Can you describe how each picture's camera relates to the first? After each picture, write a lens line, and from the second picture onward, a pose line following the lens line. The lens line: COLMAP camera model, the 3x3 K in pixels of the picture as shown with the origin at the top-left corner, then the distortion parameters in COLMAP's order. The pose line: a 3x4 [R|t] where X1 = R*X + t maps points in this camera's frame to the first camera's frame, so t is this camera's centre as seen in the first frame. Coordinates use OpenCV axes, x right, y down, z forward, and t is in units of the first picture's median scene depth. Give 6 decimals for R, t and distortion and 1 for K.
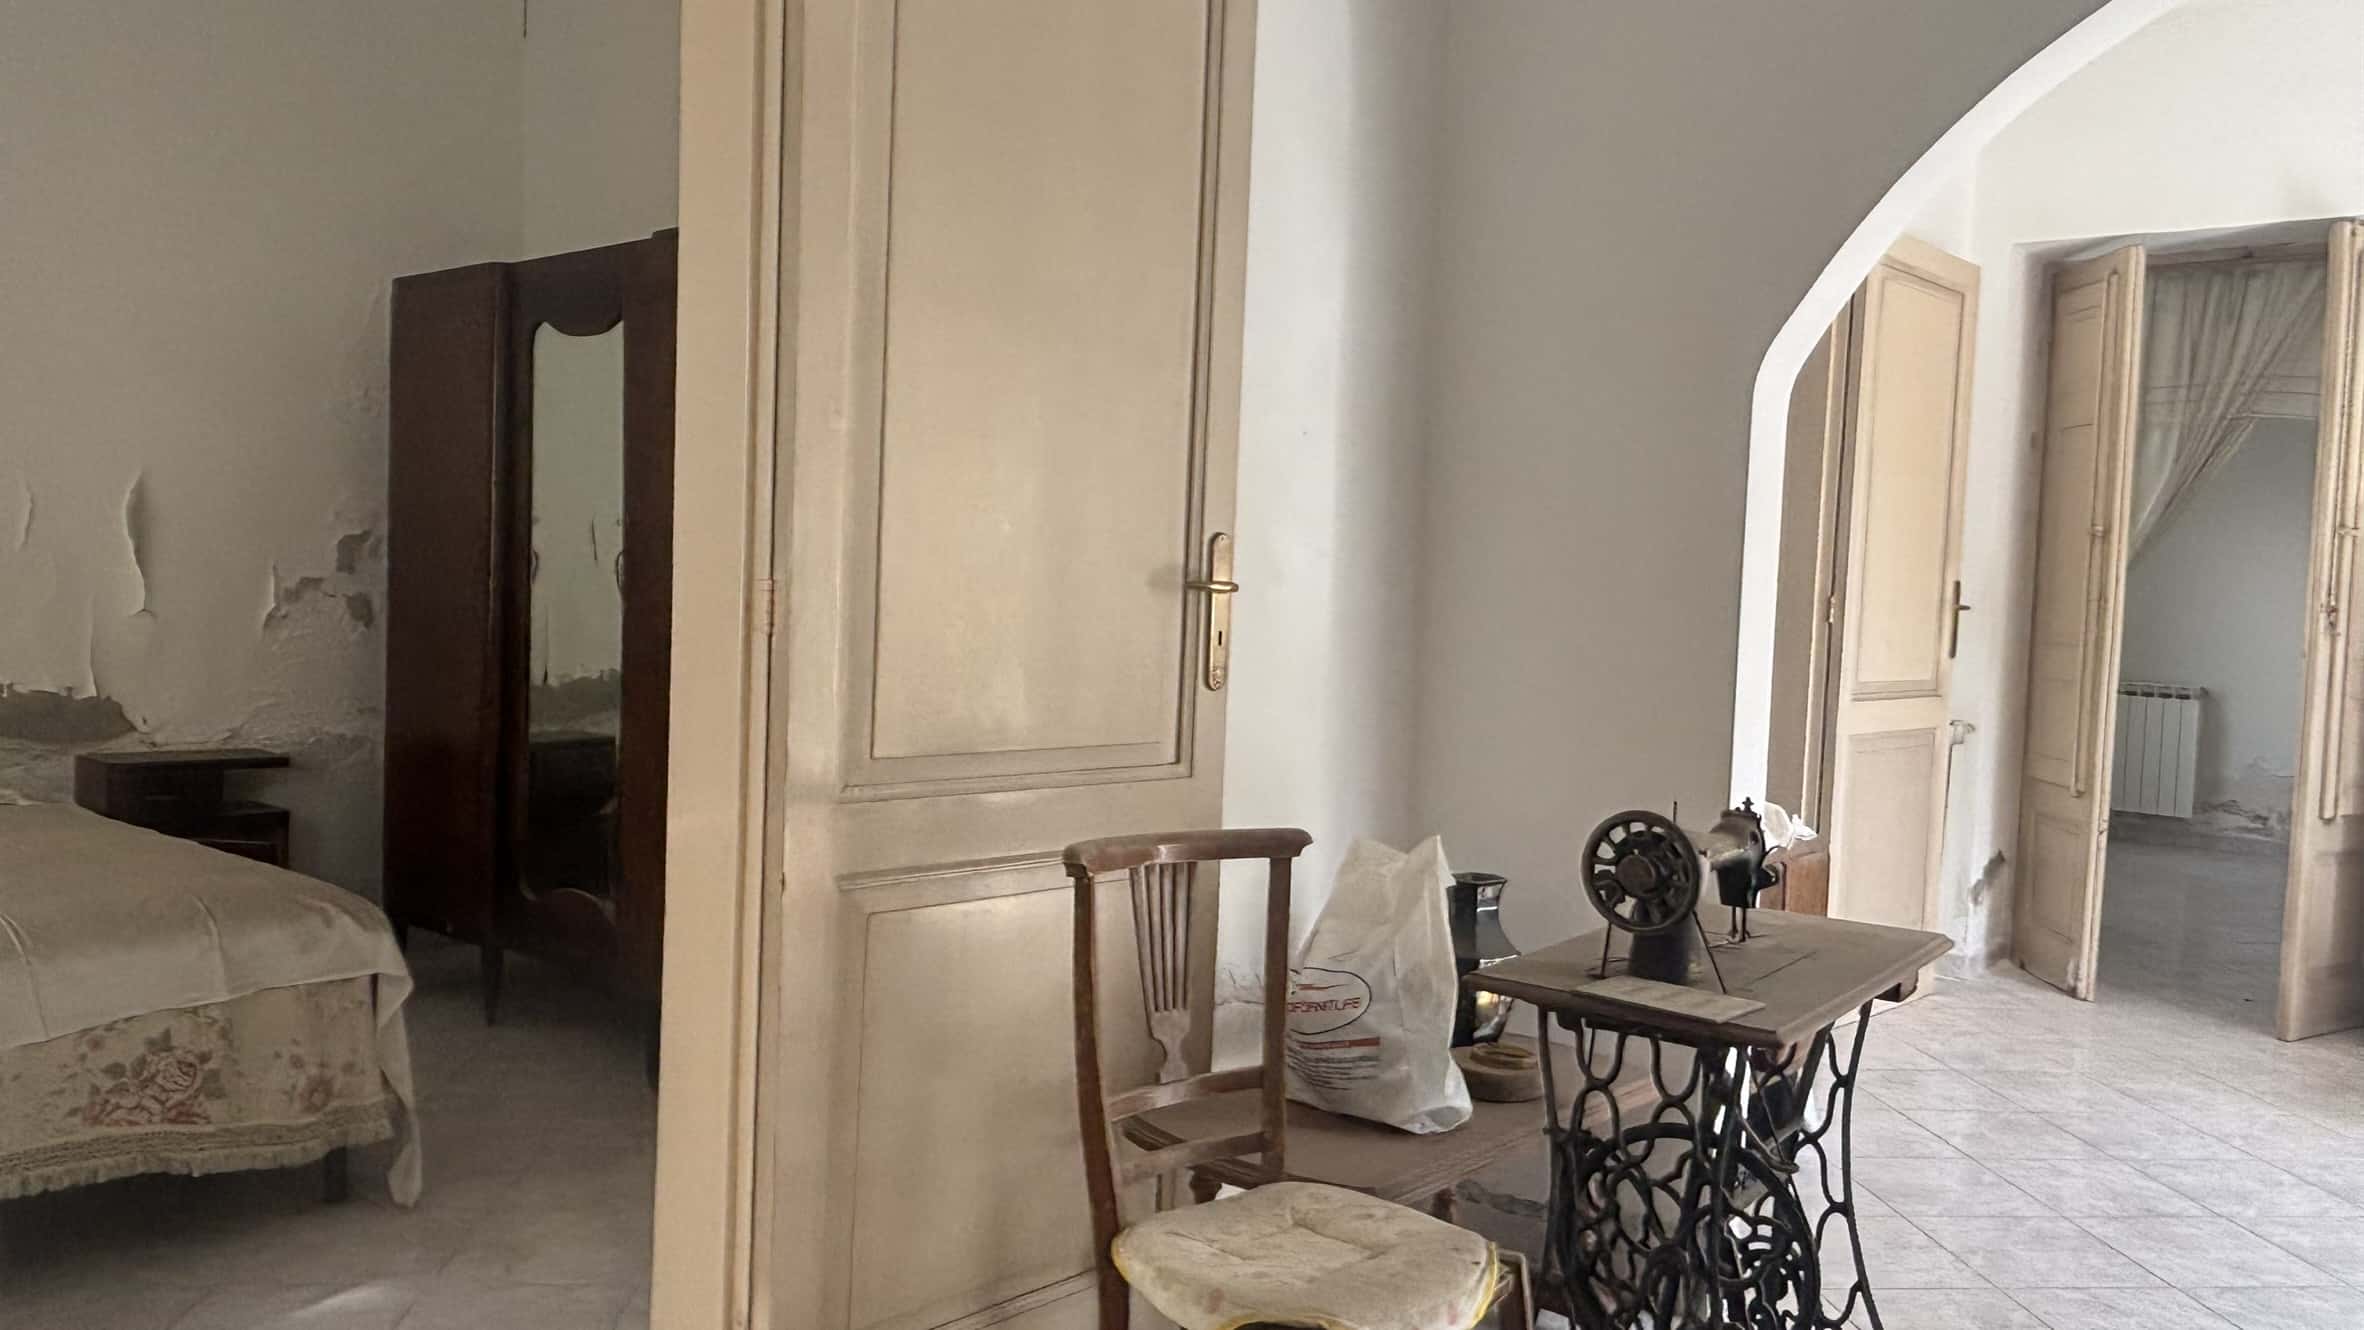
lens RADIAL K [[1719.8, 0, 1182.0], [0, 1719.8, 665.0], [0, 0, 1]] dist [-0.000461, -0.002616]
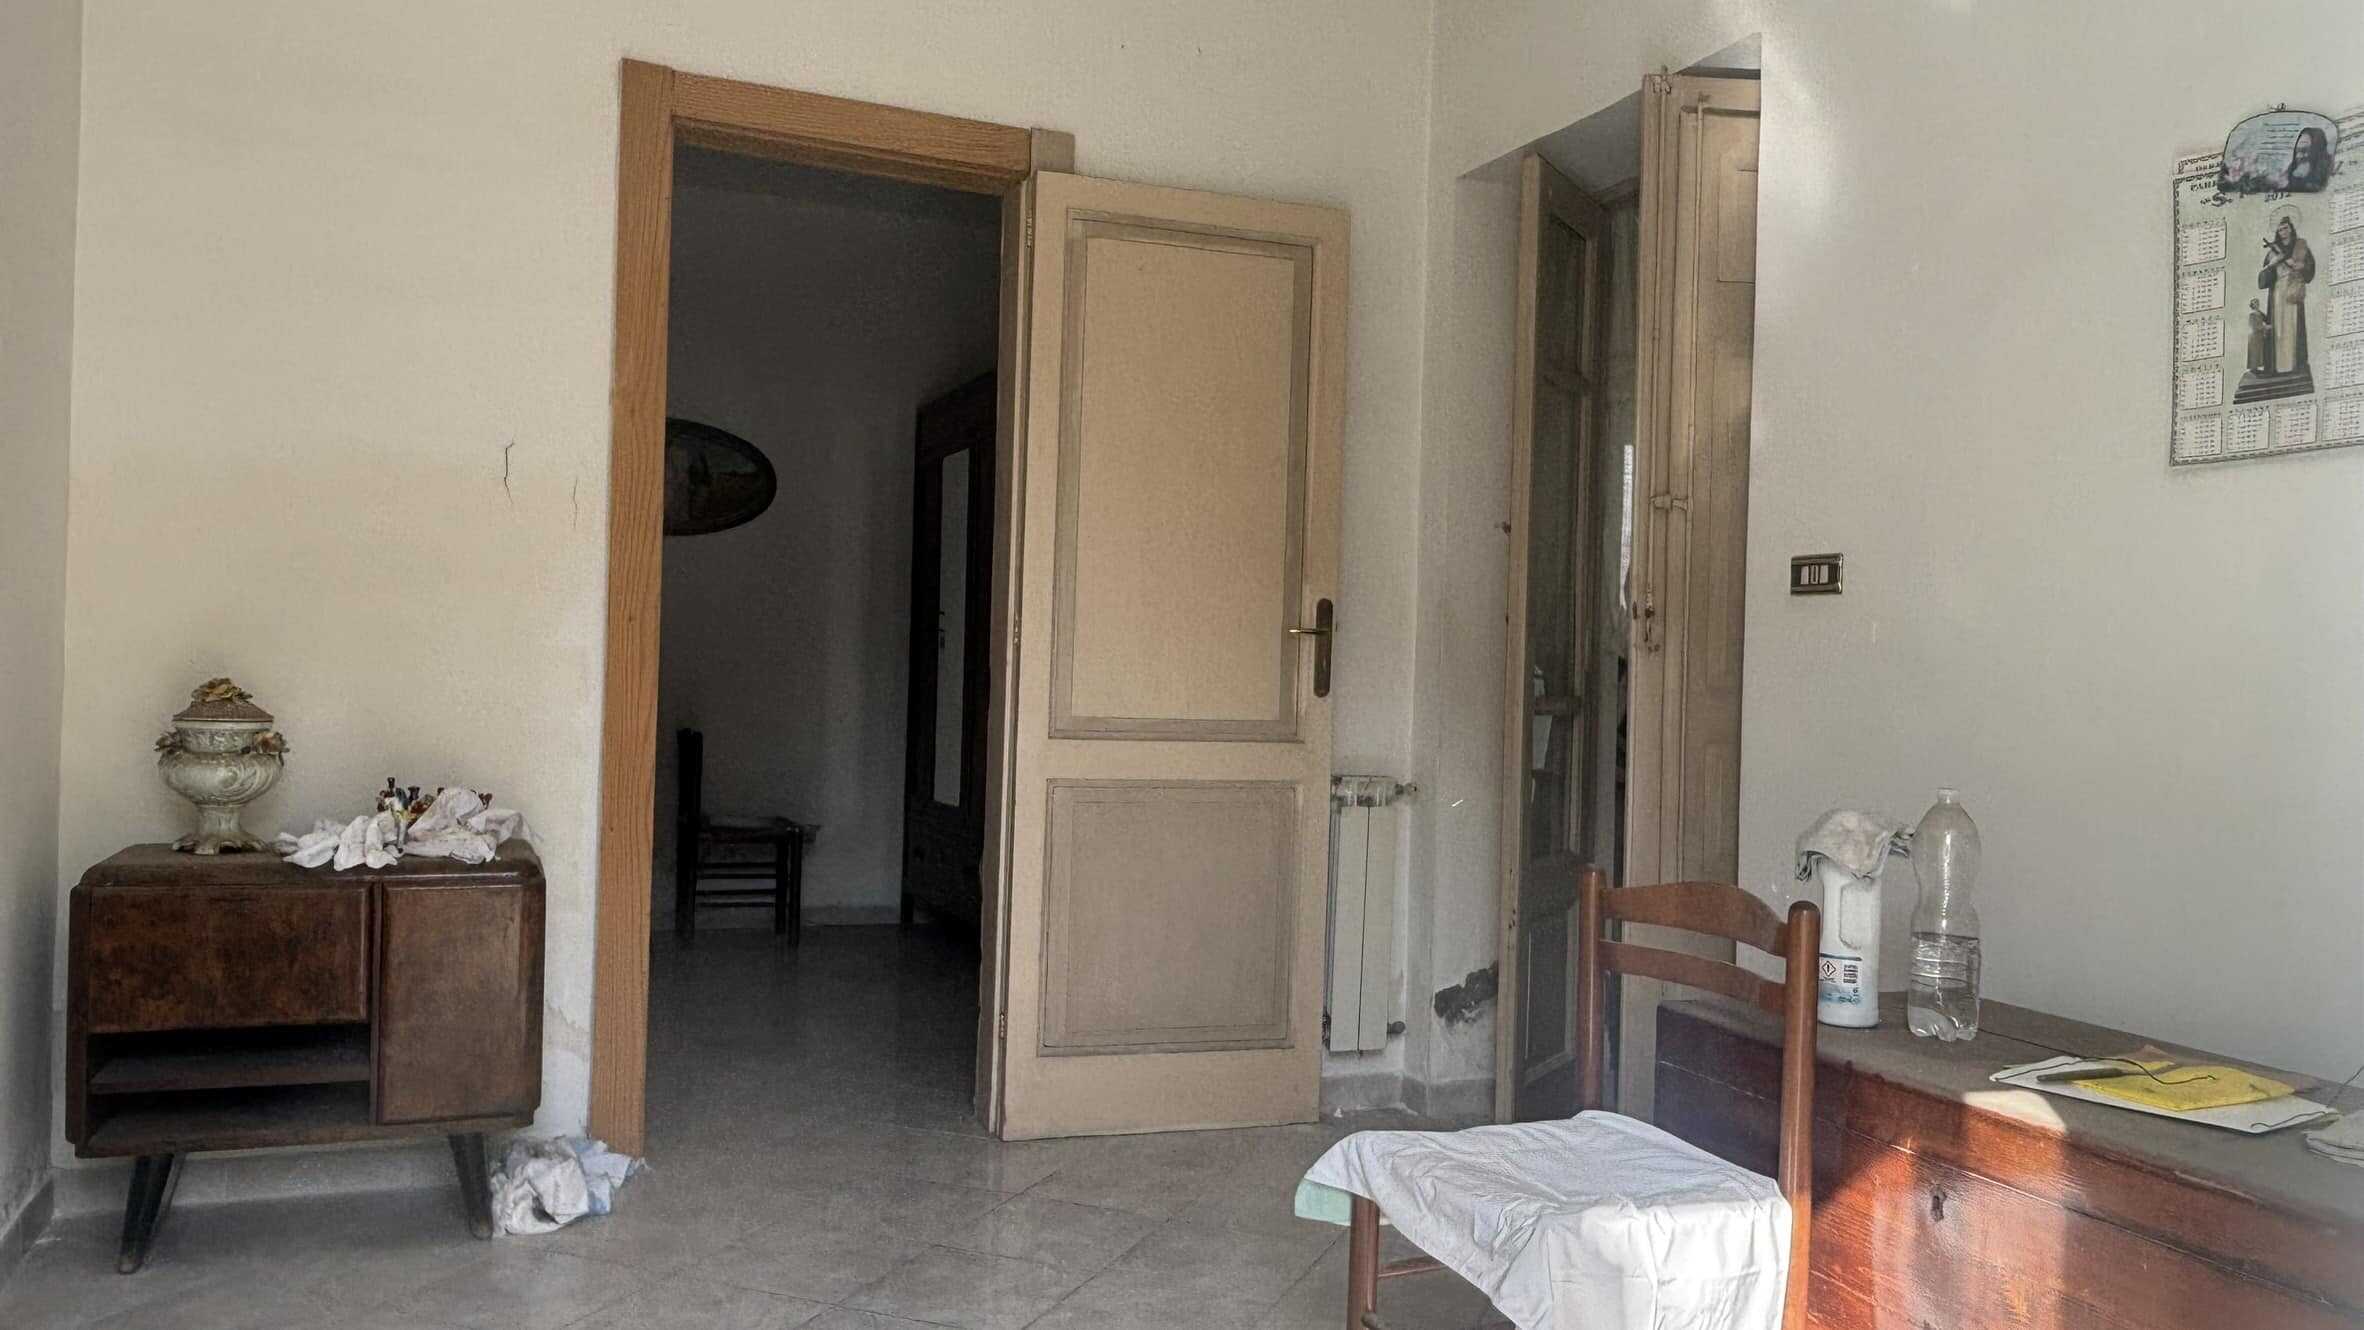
lens RADIAL K [[1694.6, 0, 1184.2], [0, 1694.6, 657.3], [0, 0, 1]] dist [0.042926, -0.063763]
pose [[0.895581, -0.015462, -0.444629, 0.744368], [-0.020203, 0.996952, -0.075361, 0.039123], [0.444439, 0.076475, 0.892539, 0.267498]]
